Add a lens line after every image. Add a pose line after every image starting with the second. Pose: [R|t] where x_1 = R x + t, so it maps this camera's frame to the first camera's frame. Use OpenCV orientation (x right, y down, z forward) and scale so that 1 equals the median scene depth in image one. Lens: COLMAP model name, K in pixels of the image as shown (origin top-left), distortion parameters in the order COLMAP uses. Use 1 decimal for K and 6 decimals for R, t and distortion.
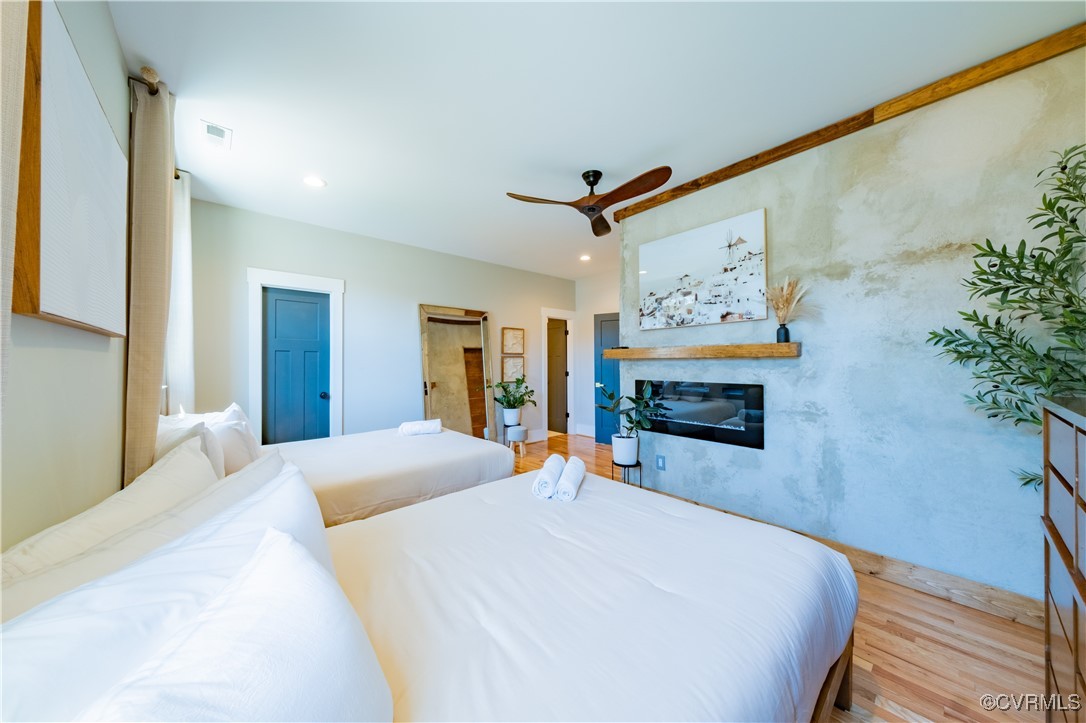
lens RADIAL K [[364.3, 0, 543.3], [0, 364.3, 360.8], [0, 0, 1]] dist [0.006105, -0.001526]
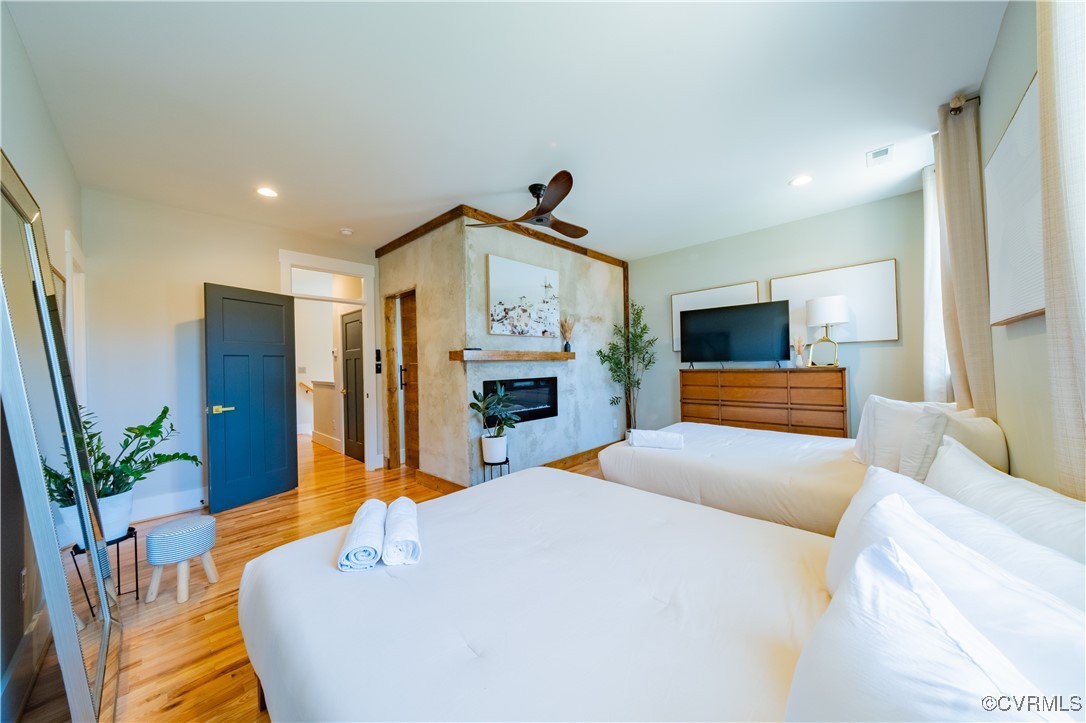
lens RADIAL K [[364.3, 0, 540.9], [0, 364.3, 362.4], [0, 0, 1]] dist [0.006105, -0.001526]
pose [[-0.096689, 0.015442, 0.995195, -0.931017], [0.017027, 0.999759, -0.013859, 0.019697], [-0.995169, 0.015605, -0.096929, 1.103549]]
